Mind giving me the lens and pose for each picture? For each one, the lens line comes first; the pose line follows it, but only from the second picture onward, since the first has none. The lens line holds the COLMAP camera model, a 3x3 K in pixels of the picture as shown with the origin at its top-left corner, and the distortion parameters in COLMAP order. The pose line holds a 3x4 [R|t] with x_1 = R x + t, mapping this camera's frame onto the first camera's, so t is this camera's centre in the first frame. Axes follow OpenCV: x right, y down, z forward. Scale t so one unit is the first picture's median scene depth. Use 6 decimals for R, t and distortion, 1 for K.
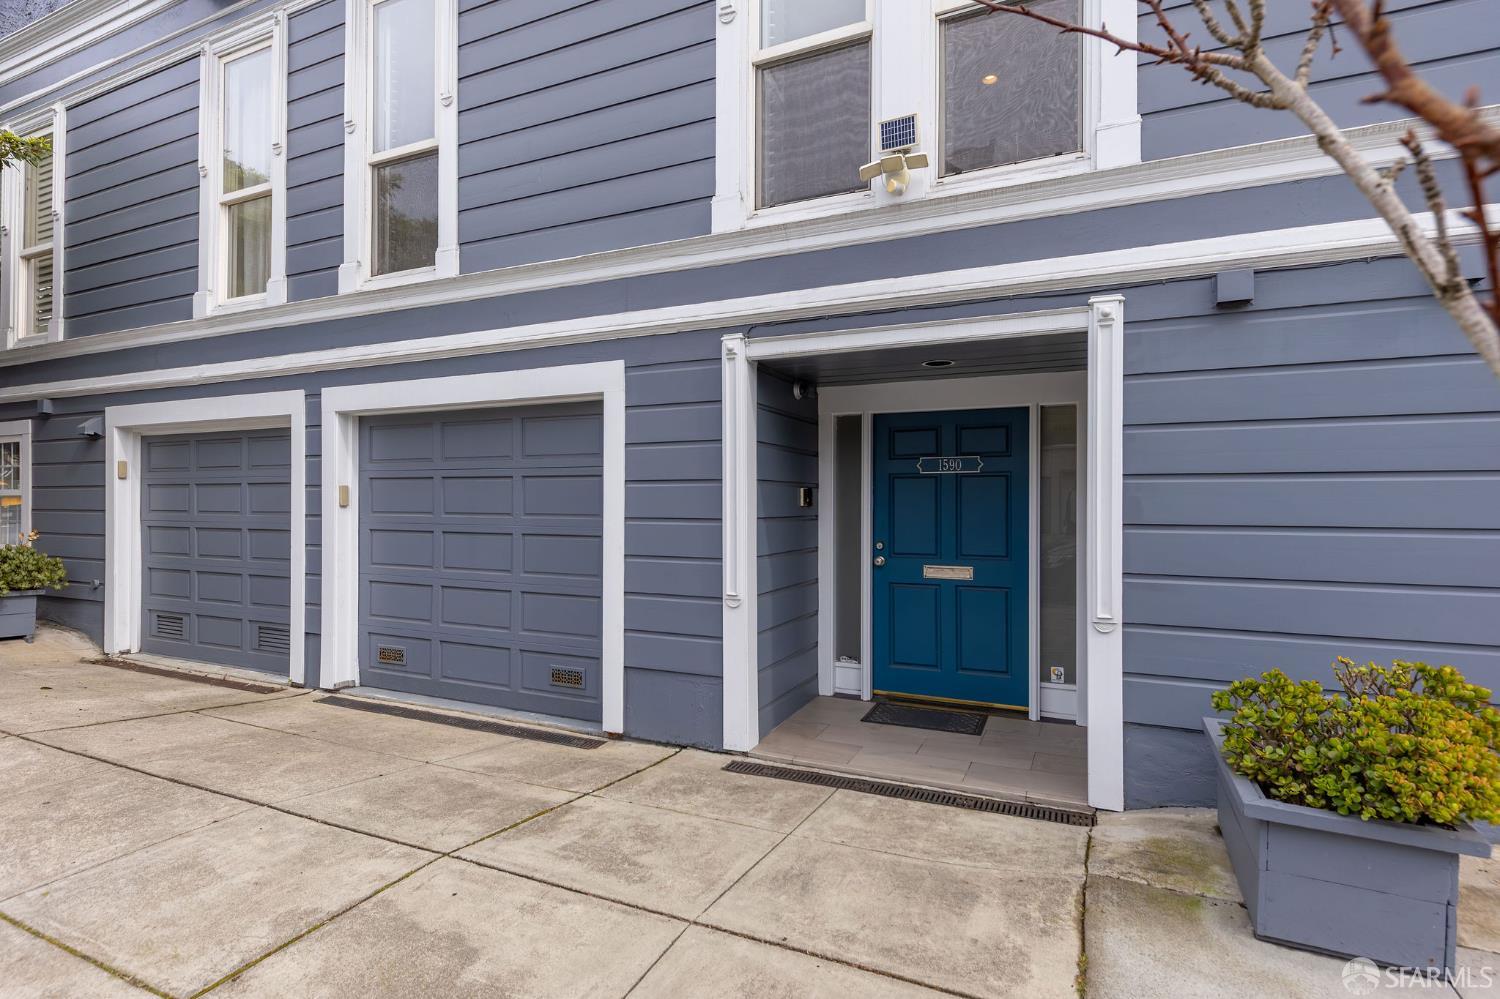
lens RADIAL K [[719.7, 0, 750.0], [0, 719.7, 499.5], [0, 0, 1]] dist [0.008857, -0.008651]
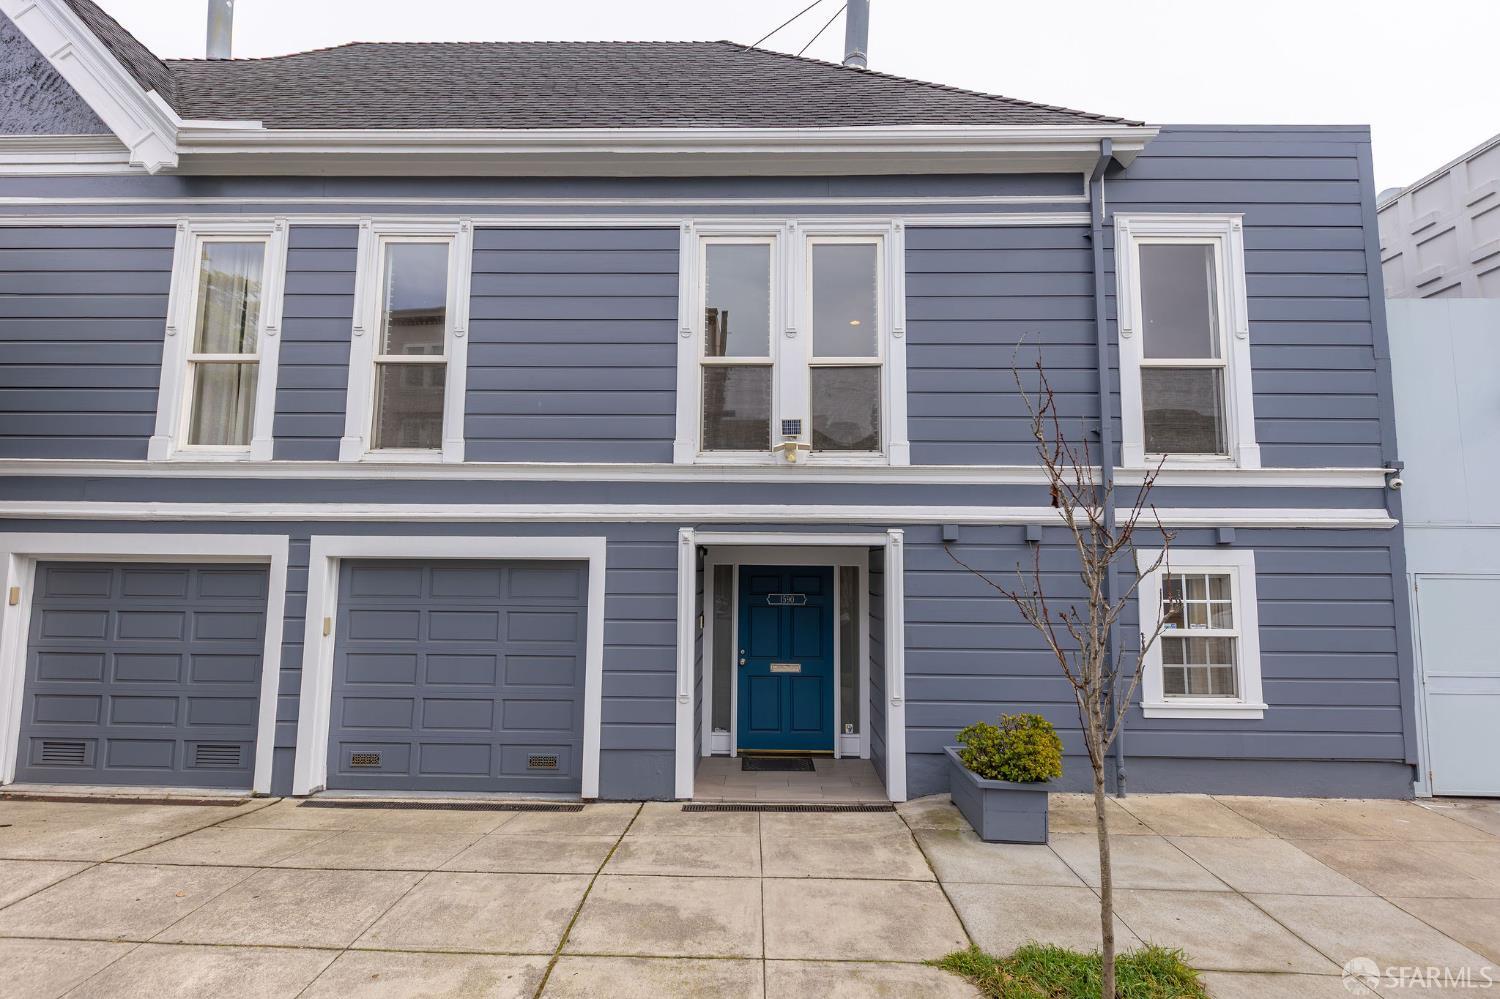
lens RADIAL K [[672.1, 0, 750.0], [0, 672.1, 499.5], [0, 0, 1]] dist [0.010207, -0.009030]
pose [[0.914140, 0.050497, 0.402242, -0.493199], [-0.011443, 0.995031, -0.098910, -0.144257], [-0.405238, 0.085815, 0.910175, -0.415621]]
